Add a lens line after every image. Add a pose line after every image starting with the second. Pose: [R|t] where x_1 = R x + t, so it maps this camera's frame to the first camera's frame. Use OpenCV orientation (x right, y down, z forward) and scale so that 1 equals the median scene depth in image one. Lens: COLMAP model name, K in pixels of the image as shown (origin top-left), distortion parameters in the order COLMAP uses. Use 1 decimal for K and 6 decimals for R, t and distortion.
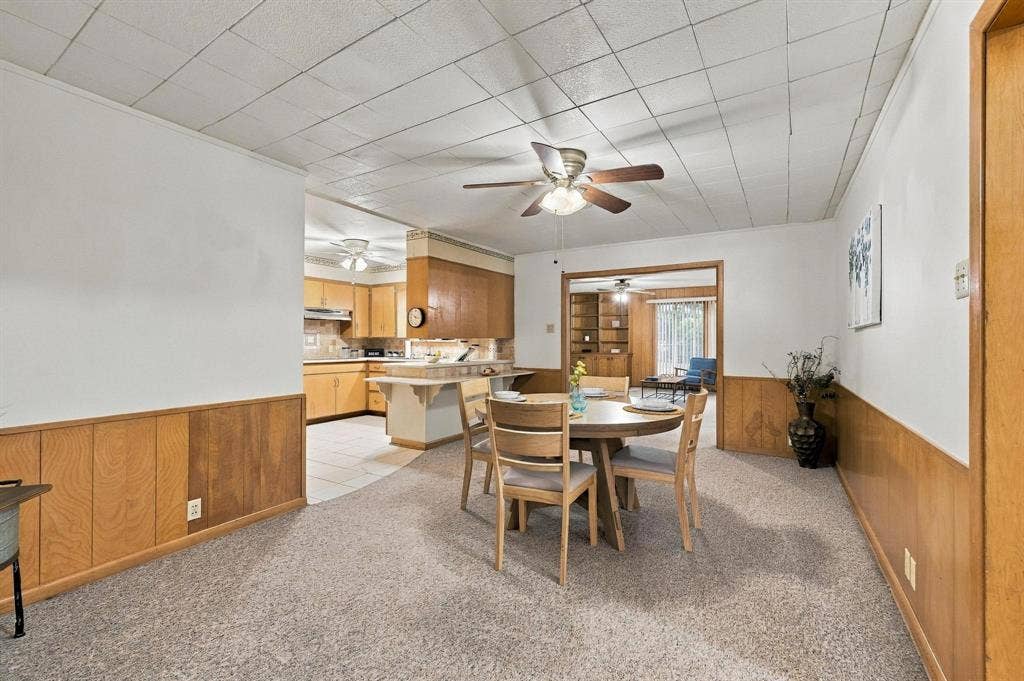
lens RADIAL K [[436.8, 0, 510.8], [0, 436.8, 337.7], [0, 0, 1]] dist [0.002222, -0.000256]
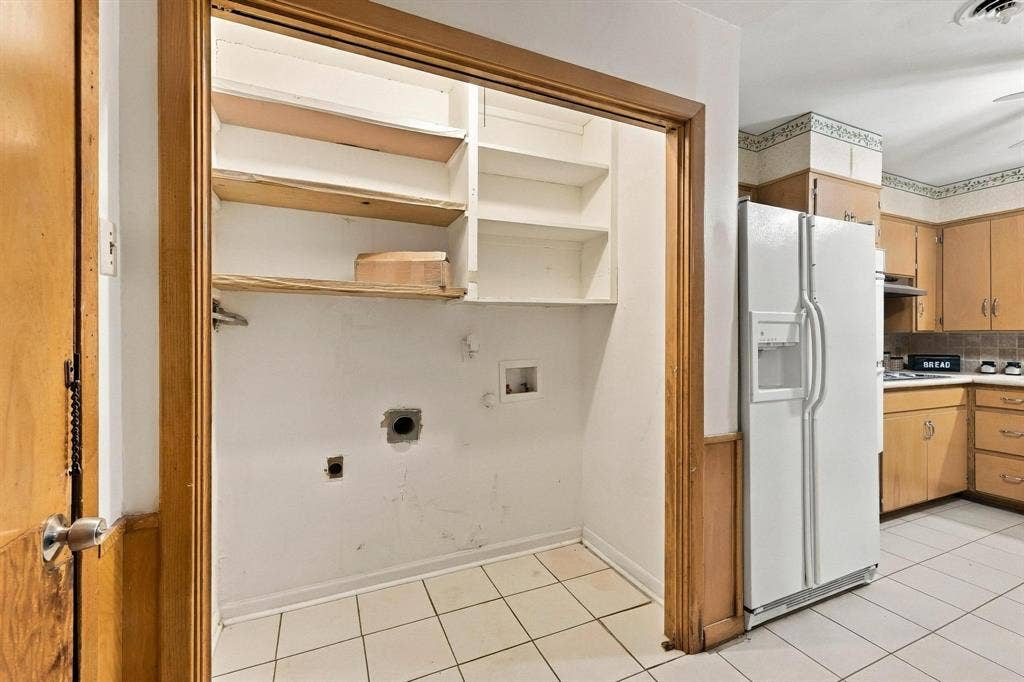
lens RADIAL K [[436.8, 0, 513.1], [0, 436.8, 334.8], [0, 0, 1]] dist [0.002222, -0.000256]
pose [[0.834643, 0.008772, -0.550722, -0.546731], [-0.002872, 0.999929, 0.011575, -0.001562], [0.550784, -0.008079, 0.834609, 0.406833]]
